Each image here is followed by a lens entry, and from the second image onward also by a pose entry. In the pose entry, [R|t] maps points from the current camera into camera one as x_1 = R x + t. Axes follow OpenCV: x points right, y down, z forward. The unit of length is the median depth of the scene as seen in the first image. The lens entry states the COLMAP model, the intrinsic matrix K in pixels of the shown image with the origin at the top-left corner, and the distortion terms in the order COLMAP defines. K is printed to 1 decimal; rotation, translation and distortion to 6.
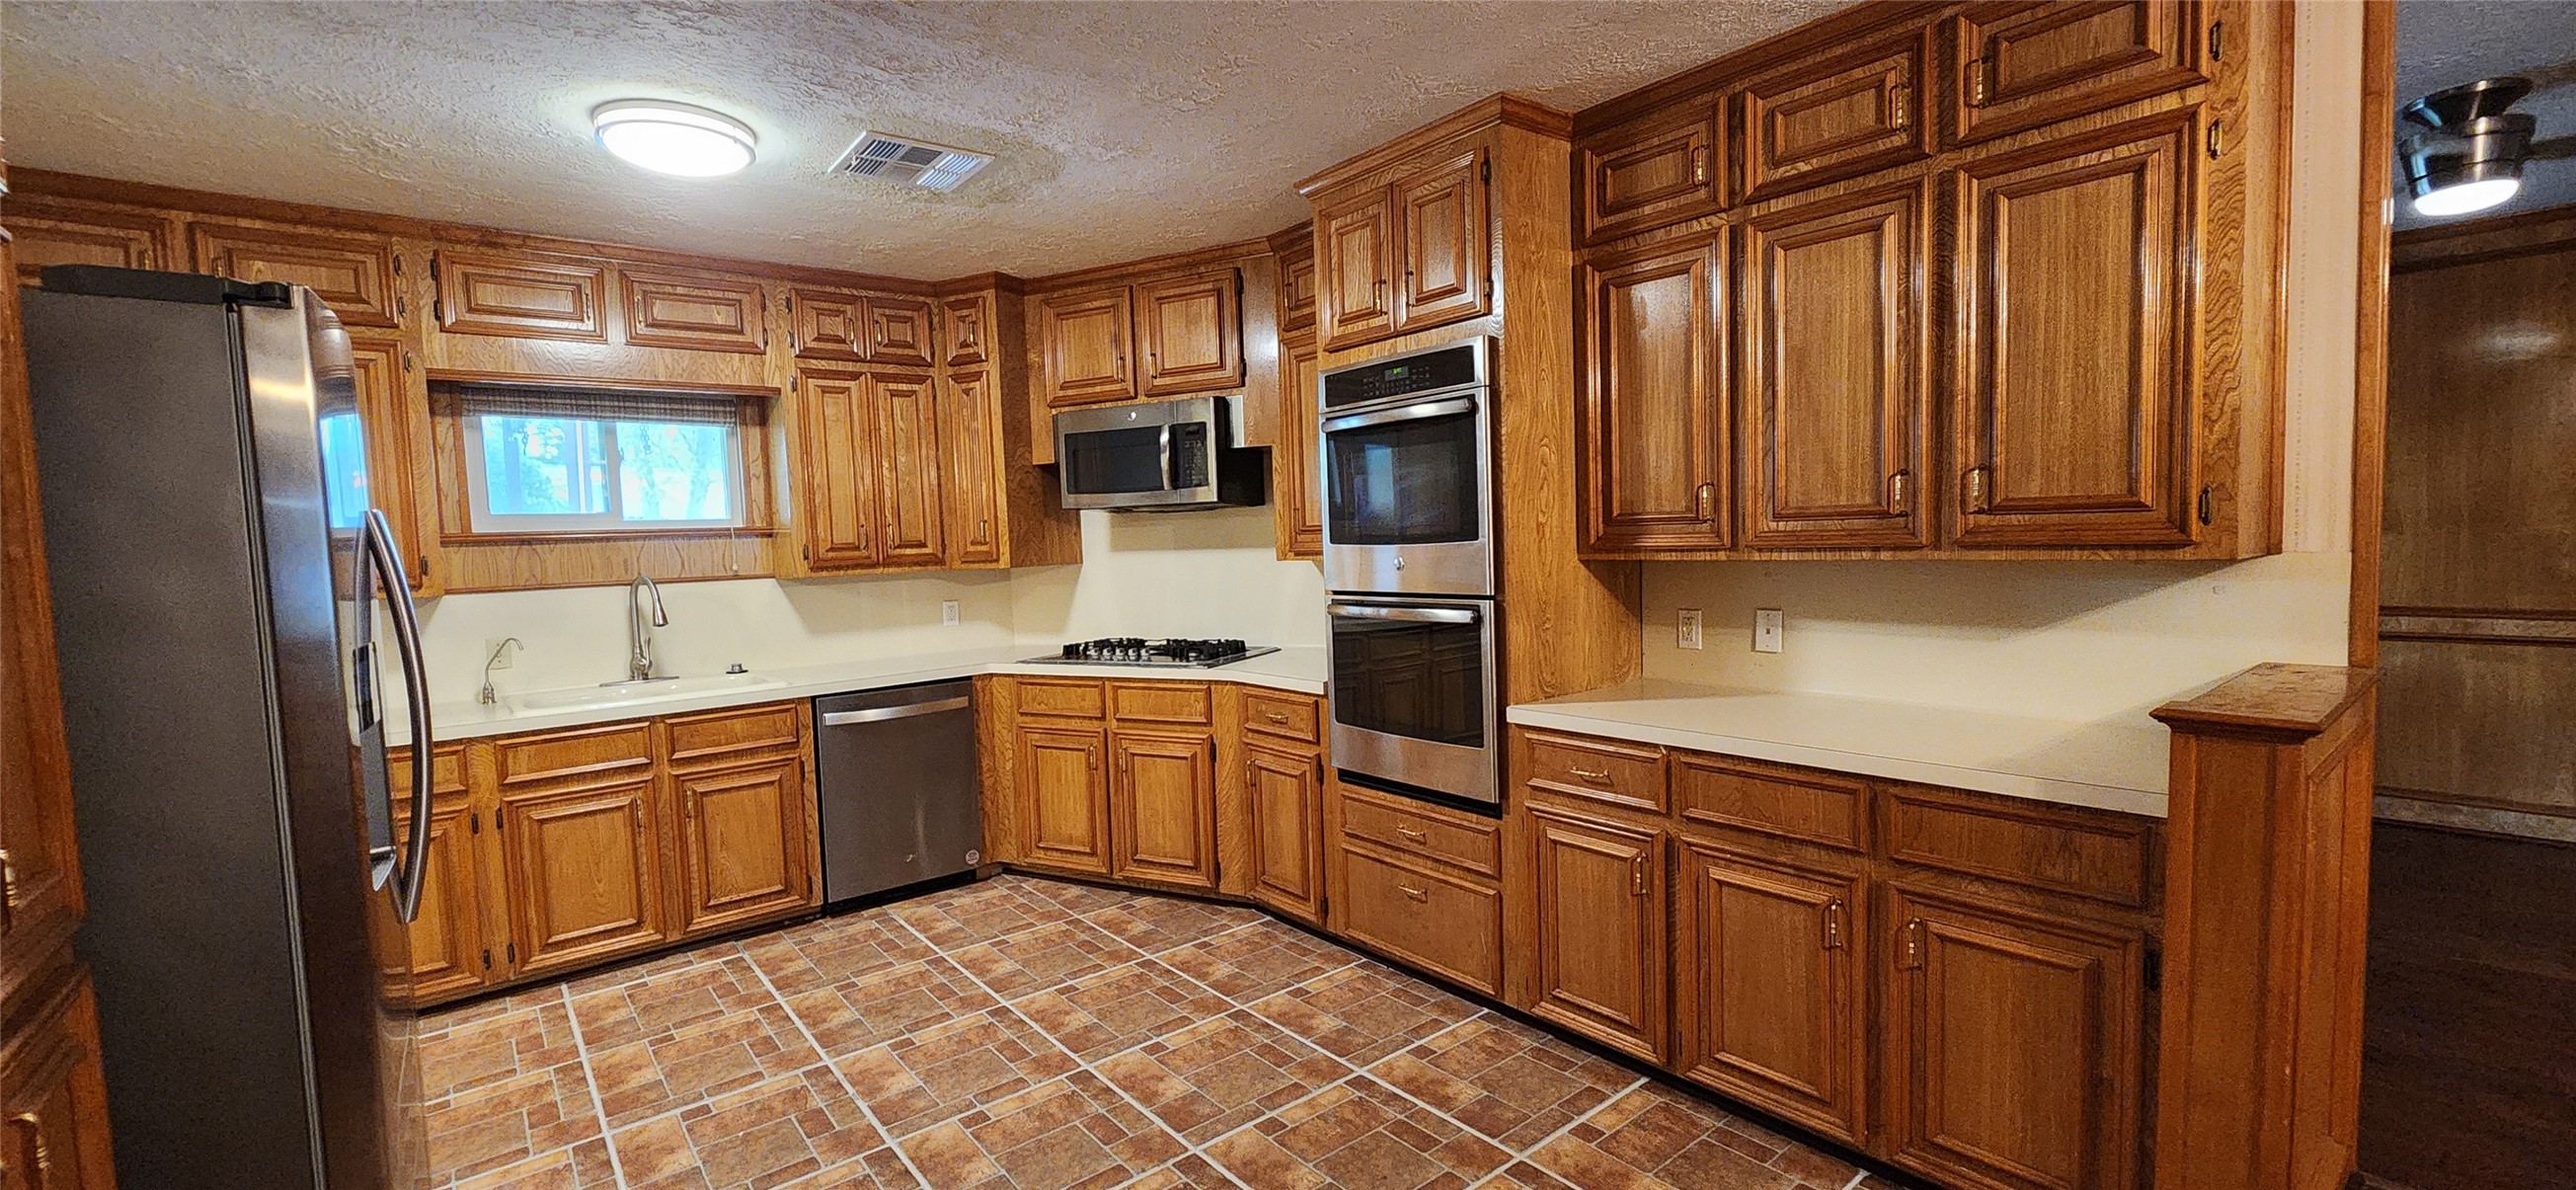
lens RADIAL K [[1053.5, 0, 1303.4], [0, 1053.5, 603.6], [0, 0, 1]] dist [0.001544, -0.000117]
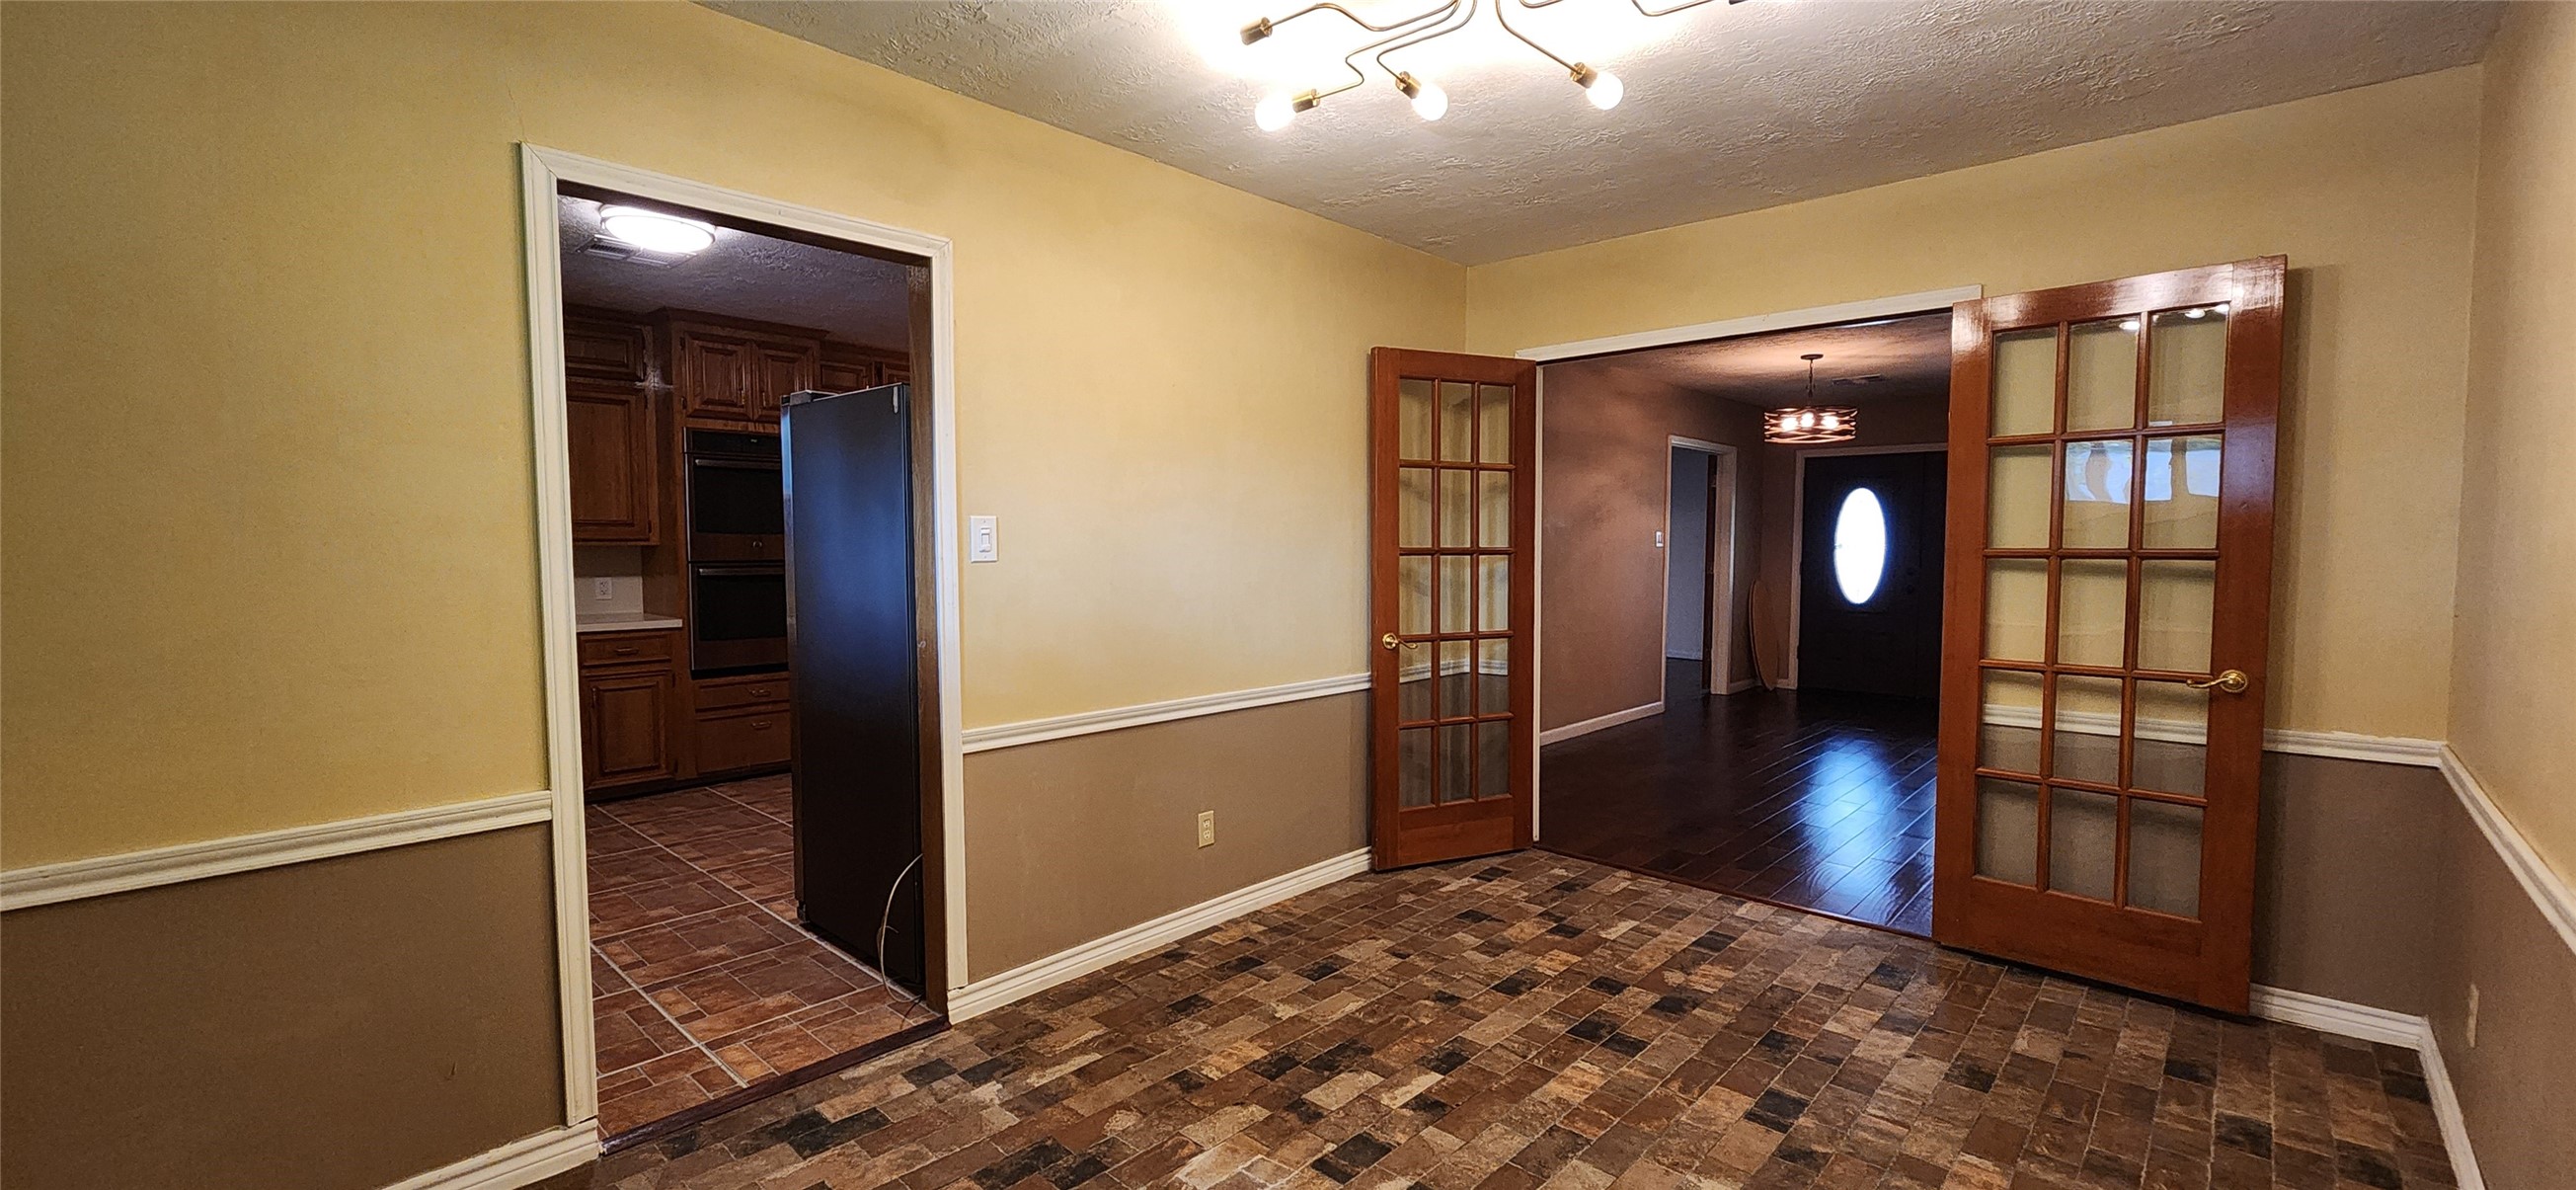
lens RADIAL K [[1053.5, 0, 1284.1], [0, 1053.5, 586.3], [0, 0, 1]] dist [0.001544, -0.000117]
pose [[-0.138549, -0.035565, 0.989717, -1.405731], [0.066897, 0.996736, 0.045182, 0.038178], [-0.988094, 0.072469, -0.135717, 0.434215]]
